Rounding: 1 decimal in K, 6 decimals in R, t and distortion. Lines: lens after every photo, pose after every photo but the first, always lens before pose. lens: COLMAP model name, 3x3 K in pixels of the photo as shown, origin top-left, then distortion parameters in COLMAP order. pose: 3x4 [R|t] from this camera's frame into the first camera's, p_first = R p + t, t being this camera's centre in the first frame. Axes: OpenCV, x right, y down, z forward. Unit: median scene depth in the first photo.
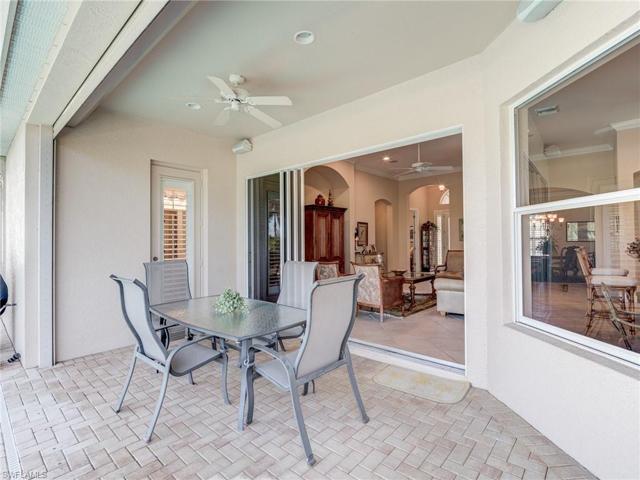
lens RADIAL K [[310.8, 0, 320.1], [0, 310.8, 237.4], [0, 0, 1]] dist [-0.000772, -0.016810]
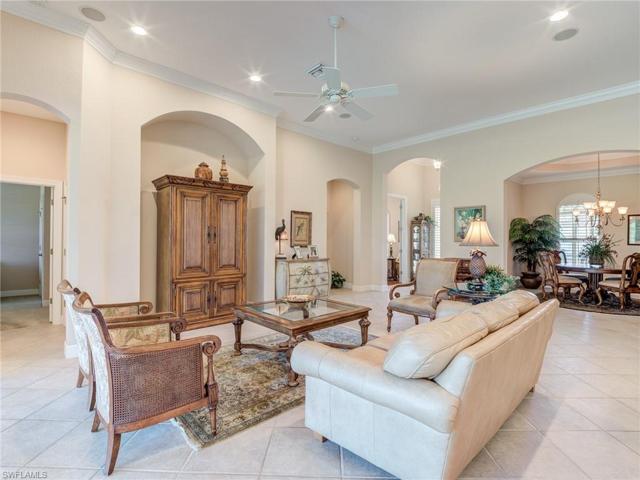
lens RADIAL K [[310.8, 0, 320.1], [0, 310.8, 237.4], [0, 0, 1]] dist [-0.000772, -0.016810]
pose [[0.996859, 0.013347, -0.078067, 0.221327], [-0.012598, 0.999870, 0.010072, -0.000711], [0.078191, -0.009057, 0.996897, 0.334803]]
